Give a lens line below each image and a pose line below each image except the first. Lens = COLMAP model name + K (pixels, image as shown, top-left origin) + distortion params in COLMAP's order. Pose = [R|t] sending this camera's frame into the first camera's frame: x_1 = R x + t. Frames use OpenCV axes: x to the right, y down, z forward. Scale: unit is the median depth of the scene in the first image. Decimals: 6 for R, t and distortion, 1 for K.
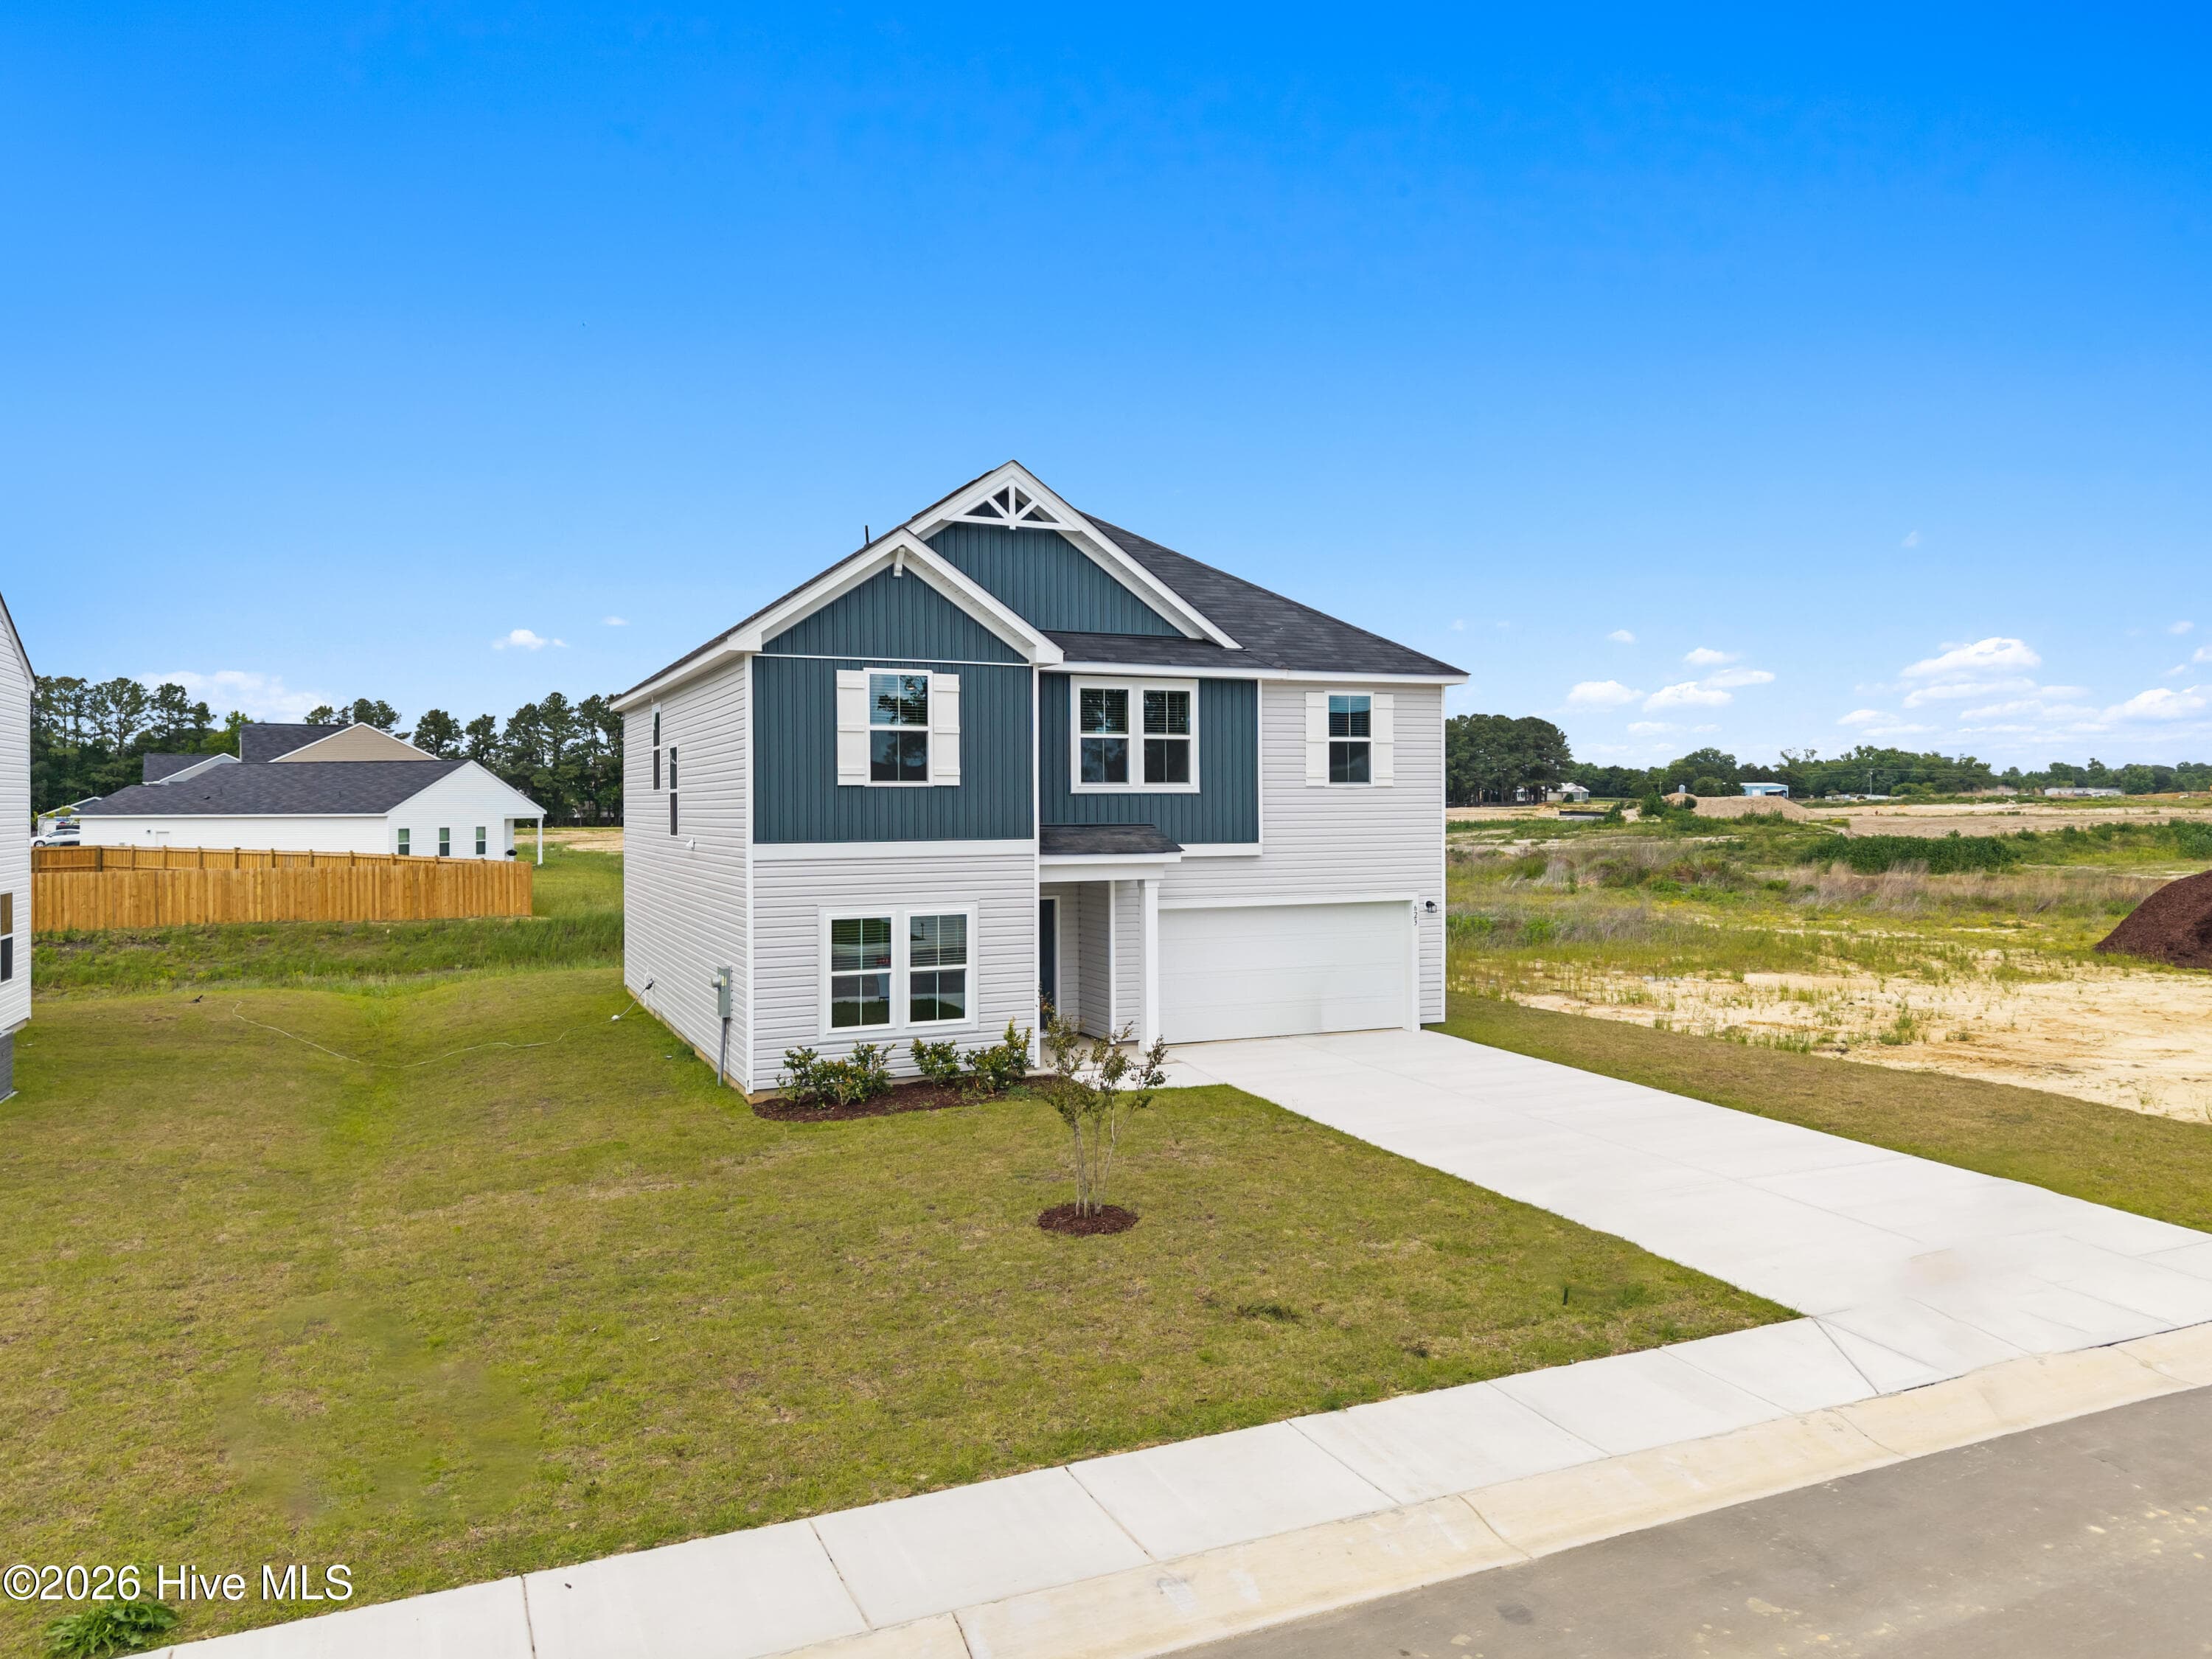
lens RADIAL K [[1485.9, 0, 1098.6], [0, 1485.9, 825.7], [0, 0, 1]] dist [0.012542, -0.008214]
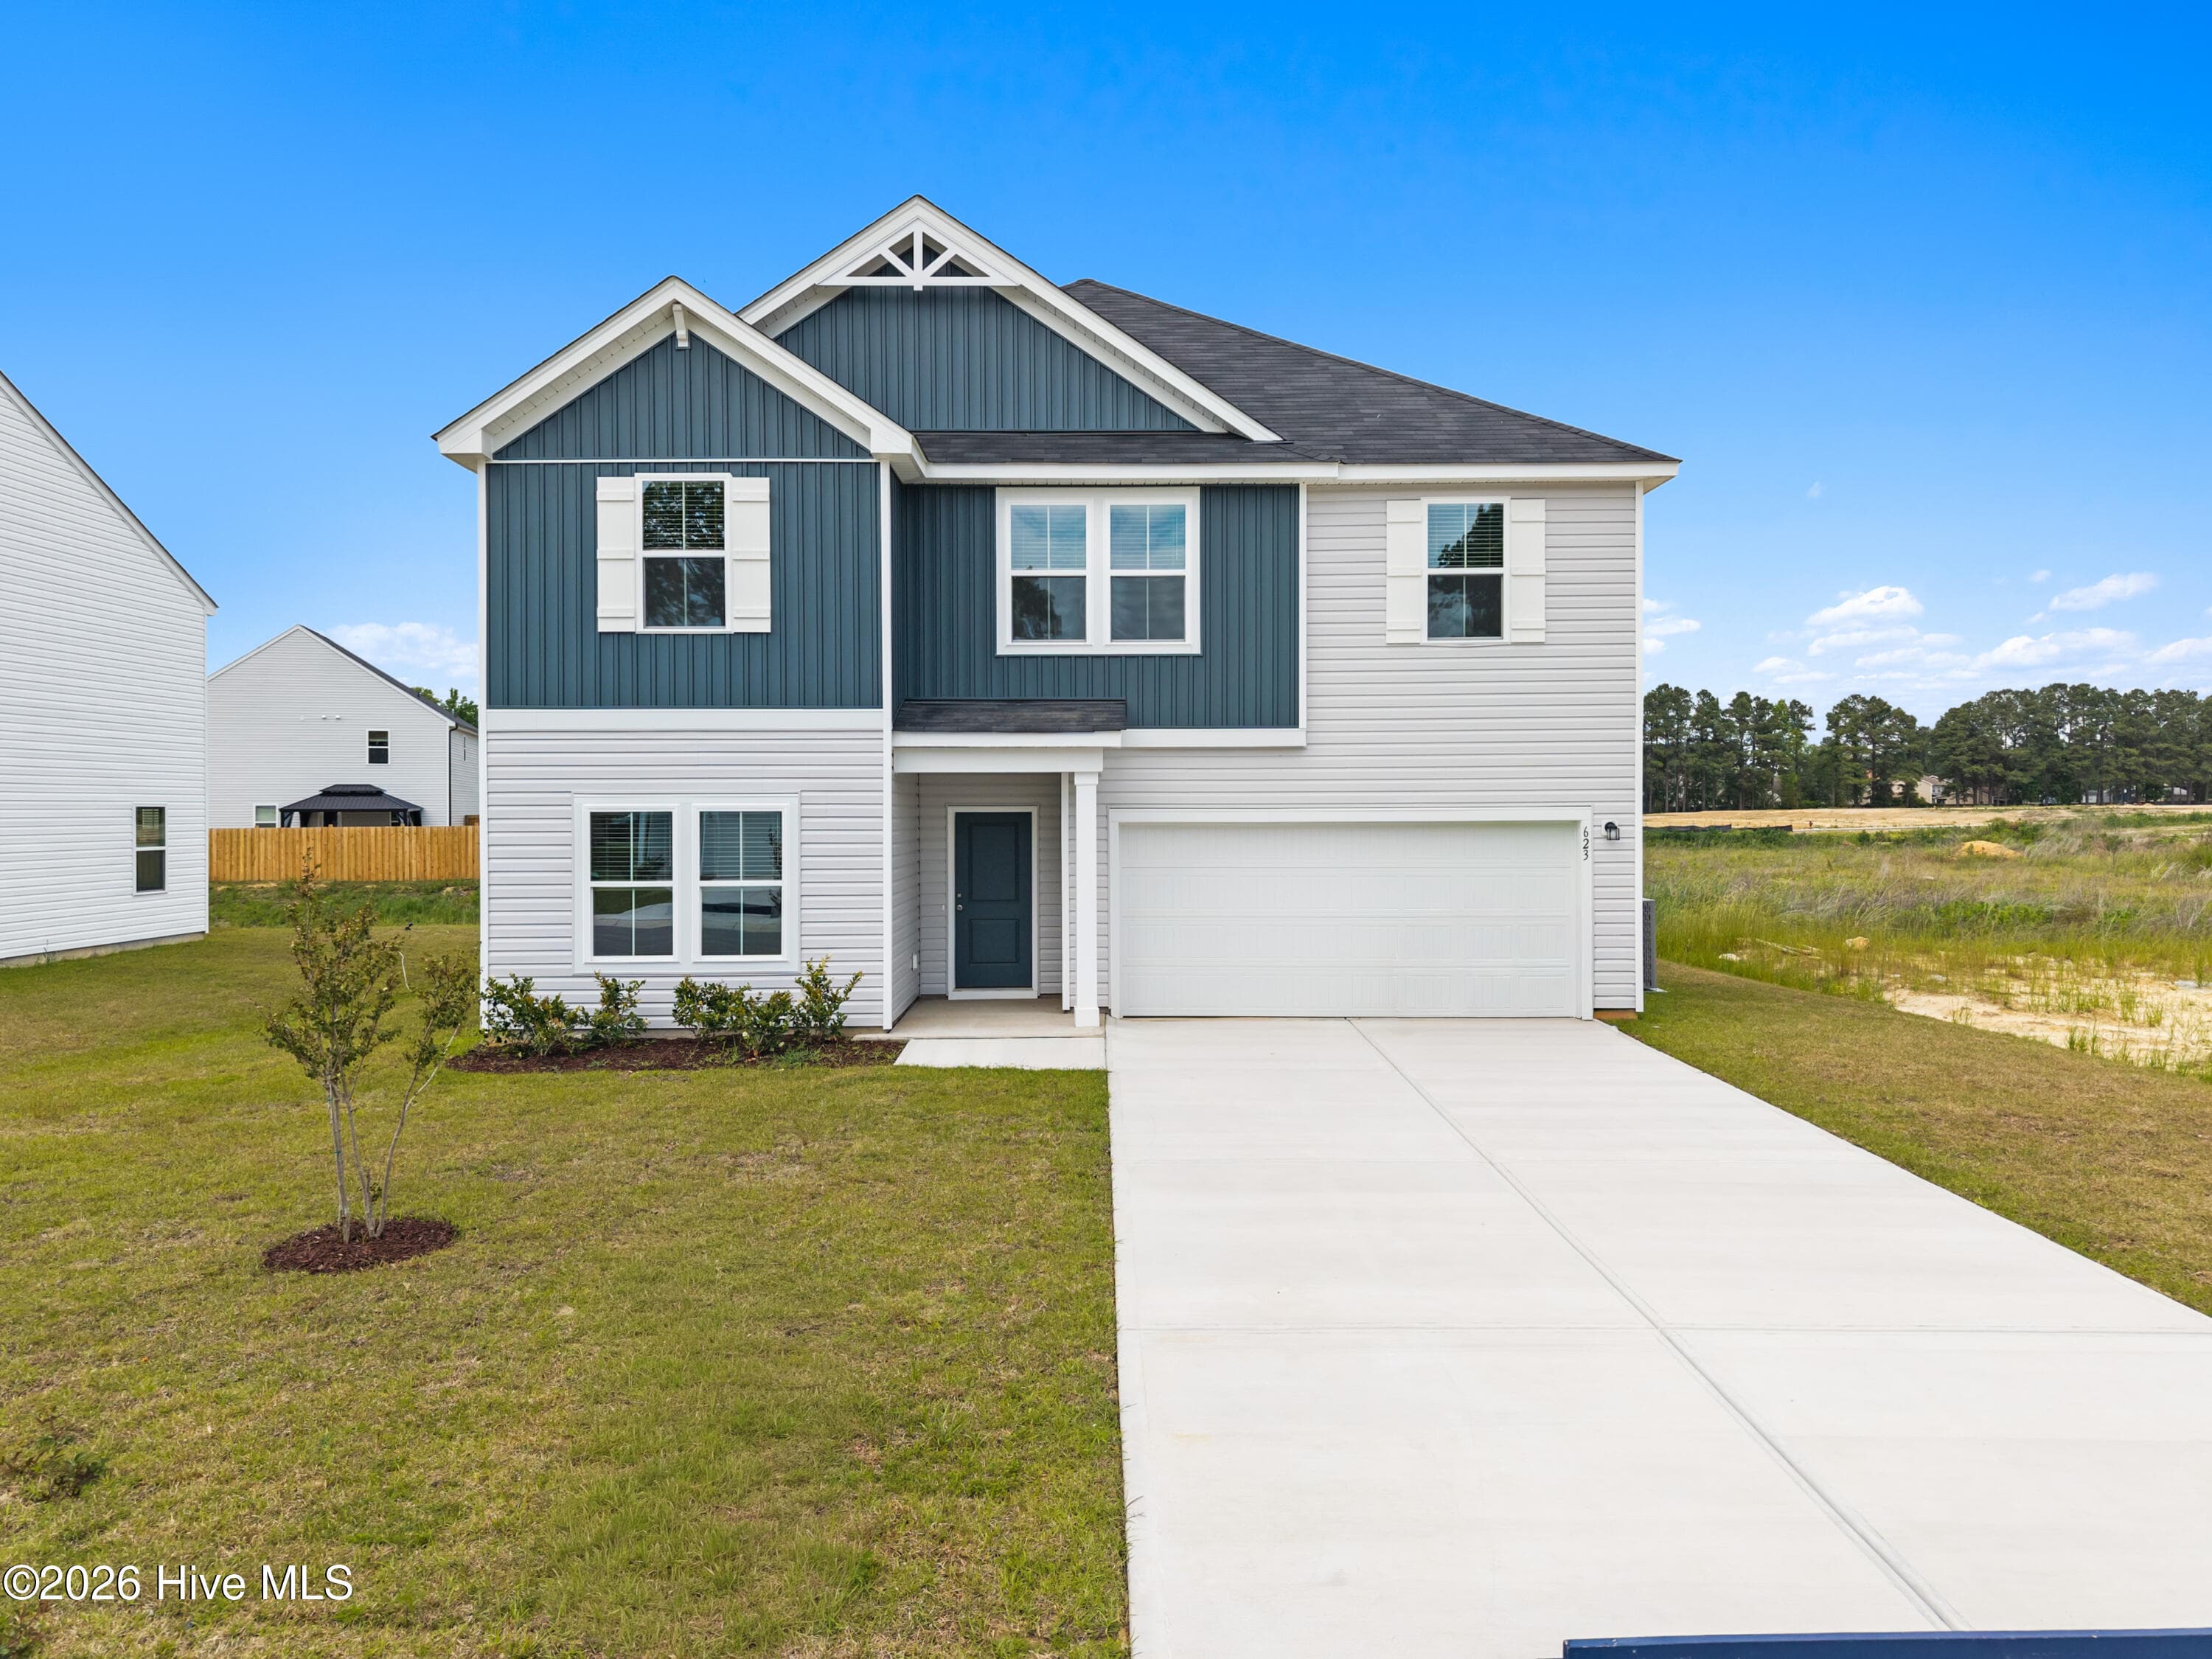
lens RADIAL K [[1496.4, 0, 1096.1], [0, 1496.4, 836.0], [0, 0, 1]] dist [-0.001512, -0.002815]
pose [[0.911536, 0.009386, -0.411113, 0.324721], [-0.007848, 0.999954, 0.005427, 0.062010], [0.411145, -0.001721, 0.911568, 0.372460]]
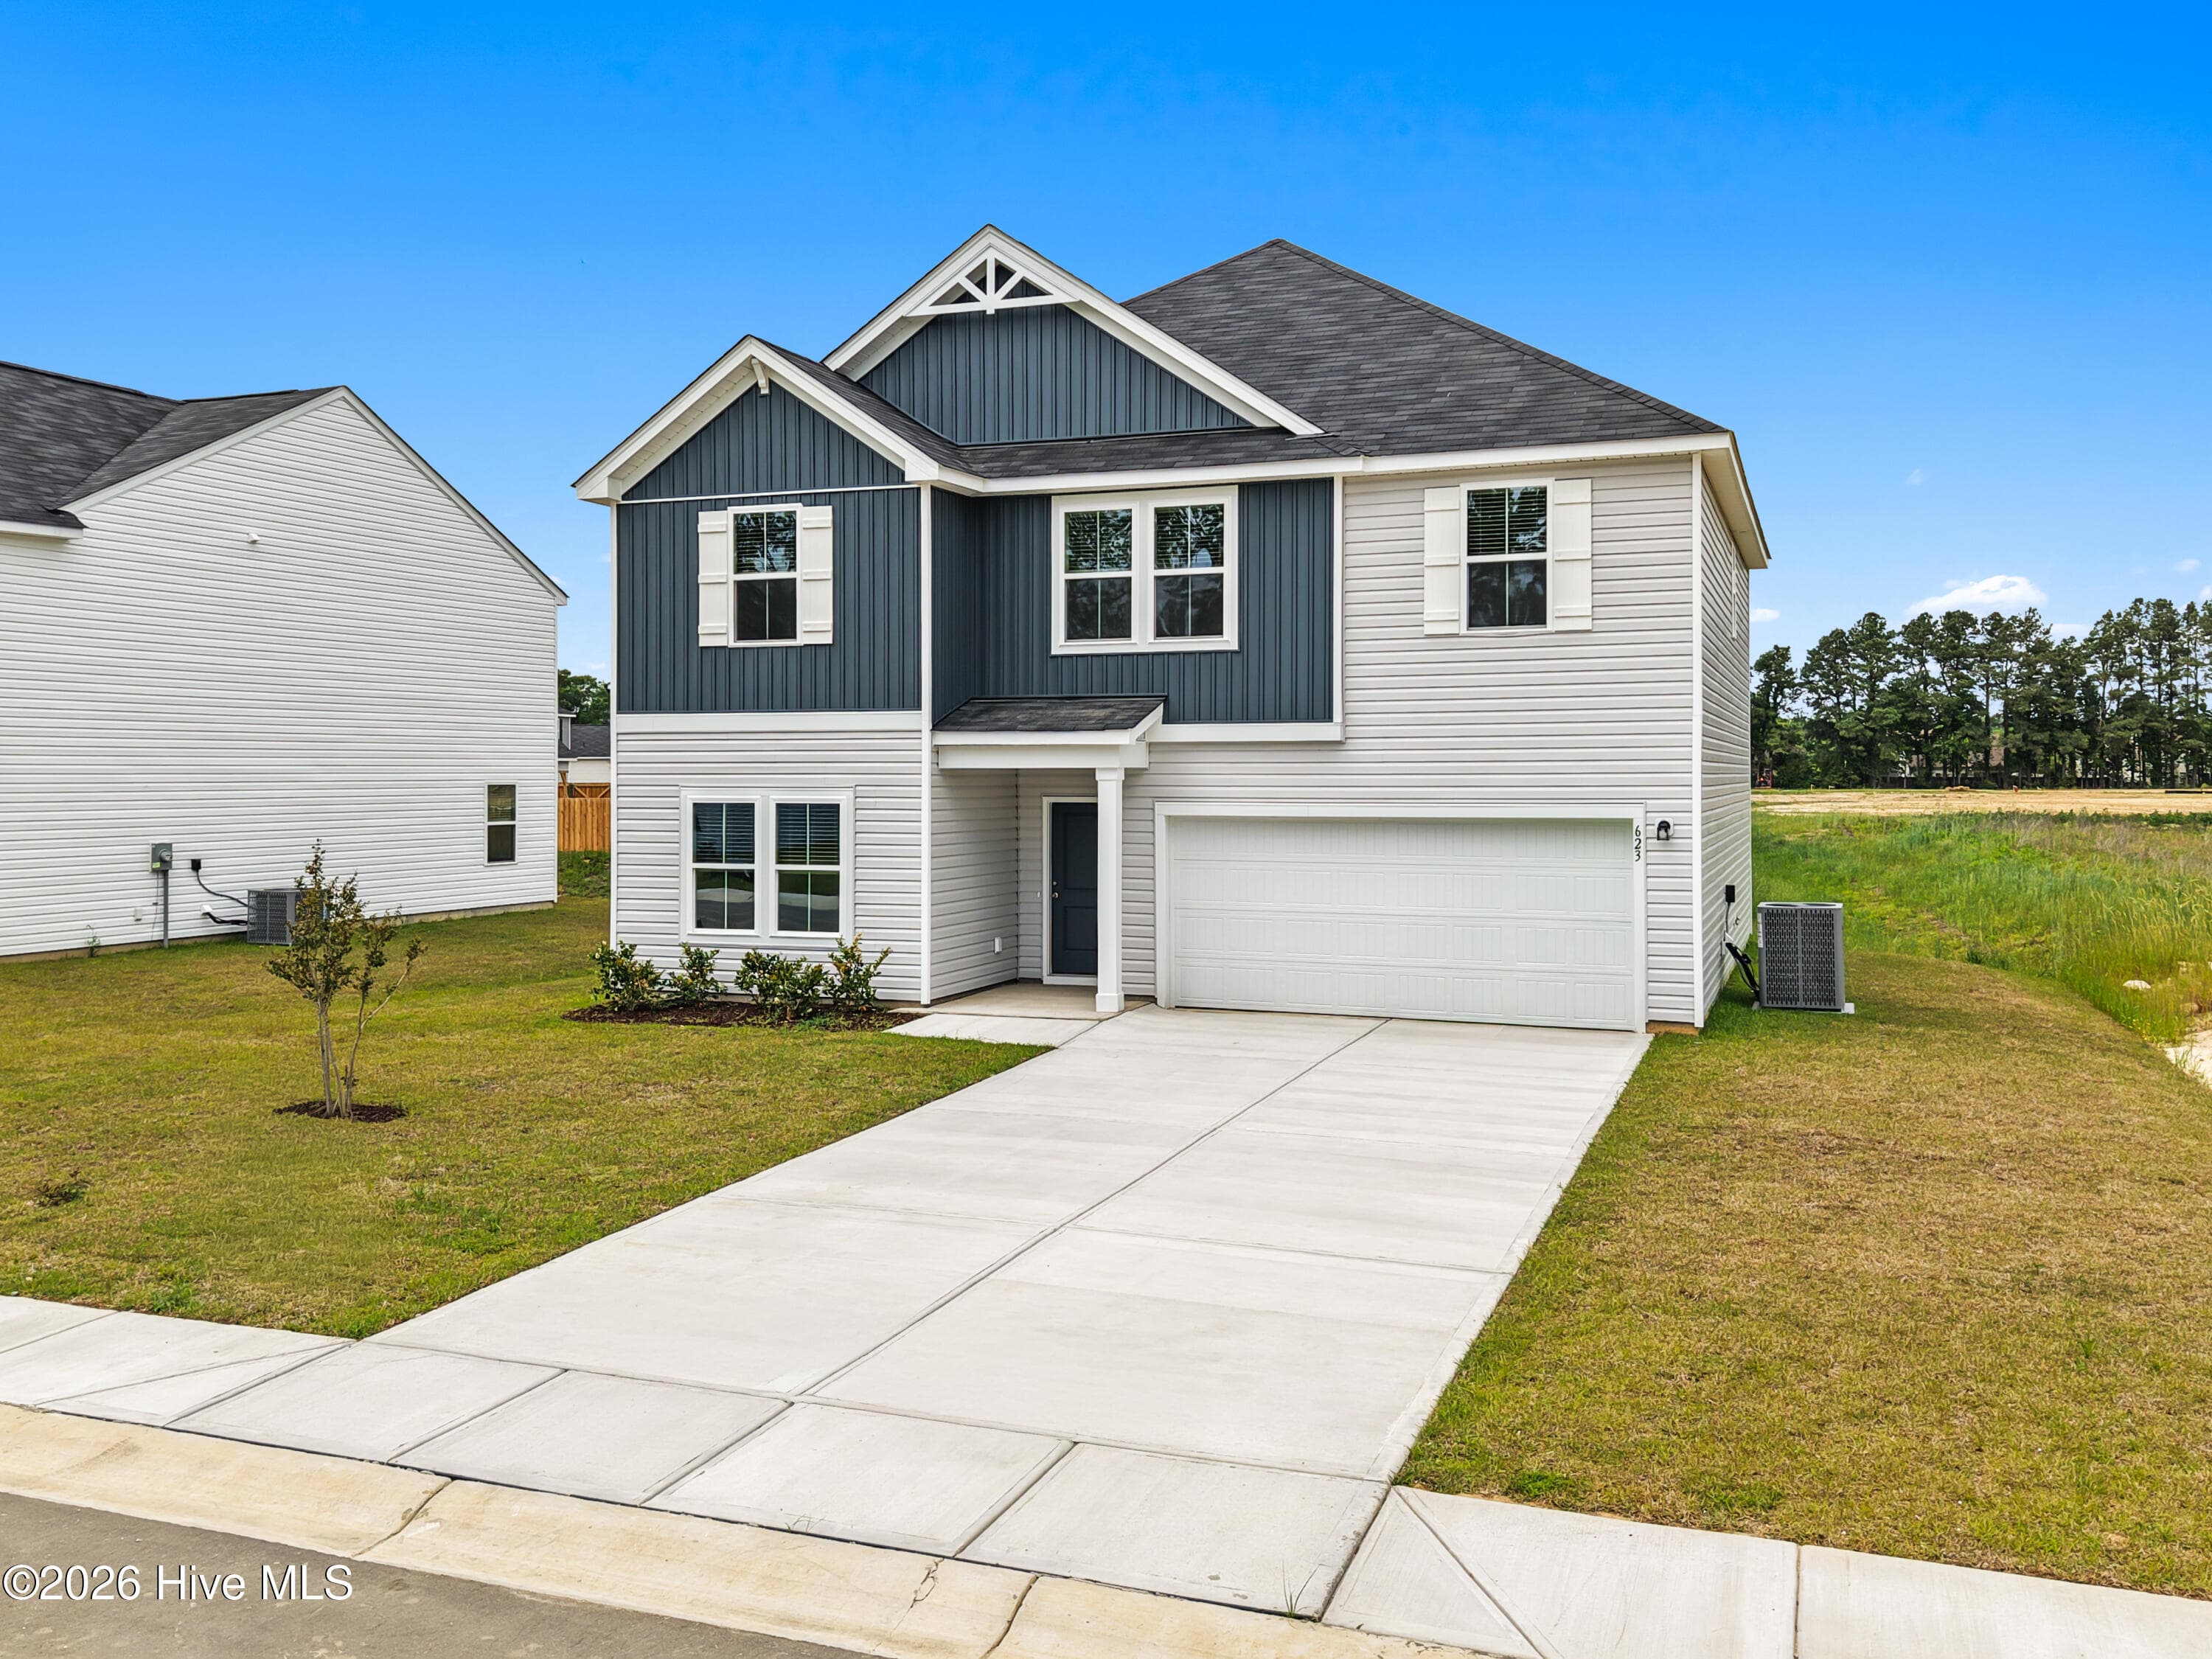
lens RADIAL K [[1924.1, 0, 1097.7], [0, 1924.1, 778.7], [0, 0, 1]] dist [0.010932, -0.004903]
pose [[0.700969, 0.007445, -0.713153, 0.698389], [-0.013865, 0.999899, -0.003189, 0.044361], [0.713057, 0.012124, 0.701001, 0.343887]]
